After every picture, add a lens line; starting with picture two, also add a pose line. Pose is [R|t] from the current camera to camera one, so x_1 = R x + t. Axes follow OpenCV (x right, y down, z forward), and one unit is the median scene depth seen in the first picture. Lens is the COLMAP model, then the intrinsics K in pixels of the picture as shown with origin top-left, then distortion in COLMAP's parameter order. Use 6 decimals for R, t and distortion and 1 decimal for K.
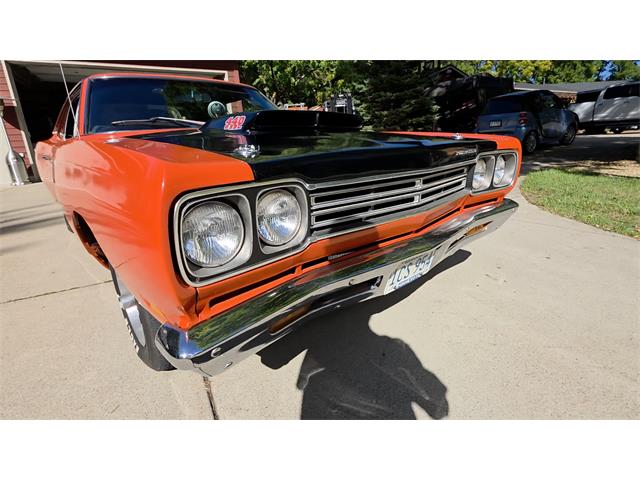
lens RADIAL K [[321.2, 0, 322.9], [0, 321.2, 239.2], [0, 0, 1]] dist [0.003383, -0.001618]
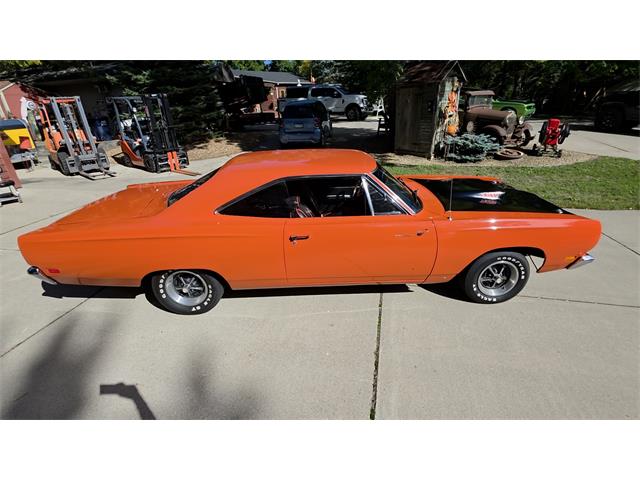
lens RADIAL K [[321.2, 0, 322.9], [0, 321.2, 239.2], [0, 0, 1]] dist [0.003383, -0.001618]
pose [[0.640535, -0.287134, 0.712228, -0.483716], [0.228987, 0.956689, 0.179750, -0.129322], [-0.732994, 0.047955, 0.678543, 0.053723]]
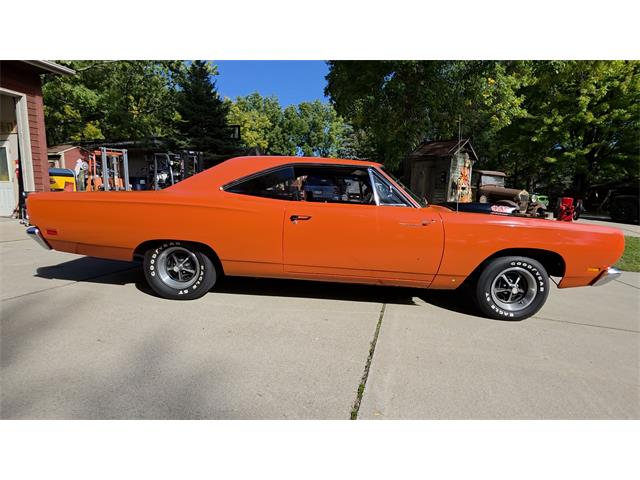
lens RADIAL K [[321.2, 0, 322.9], [0, 321.2, 239.2], [0, 0, 1]] dist [0.003383, -0.001618]
pose [[0.688609, -0.032581, 0.724400, -0.482160], [0.145023, 0.984995, -0.093556, -0.022641], [-0.710482, 0.169478, 0.683002, 0.062807]]
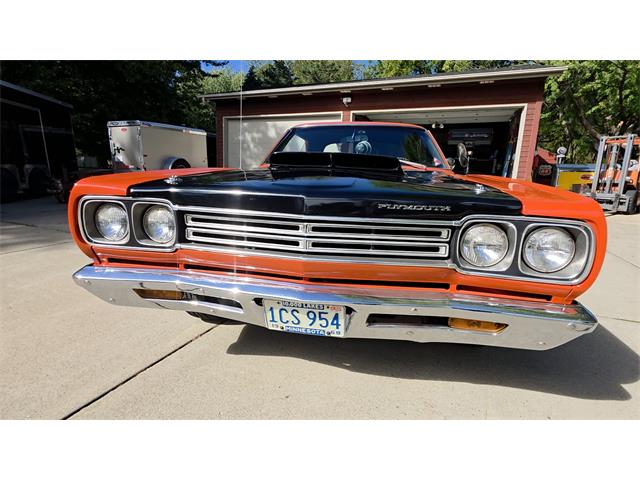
lens RADIAL K [[319.8, 0, 324.5], [0, 319.8, 239.8], [0, 0, 1]] dist [0.000690, -0.000787]
pose [[0.620514, 0.216786, -0.753635, 0.149145], [-0.284112, 0.957888, 0.041613, -0.028075], [0.730919, 0.188295, 0.655974, 0.060923]]
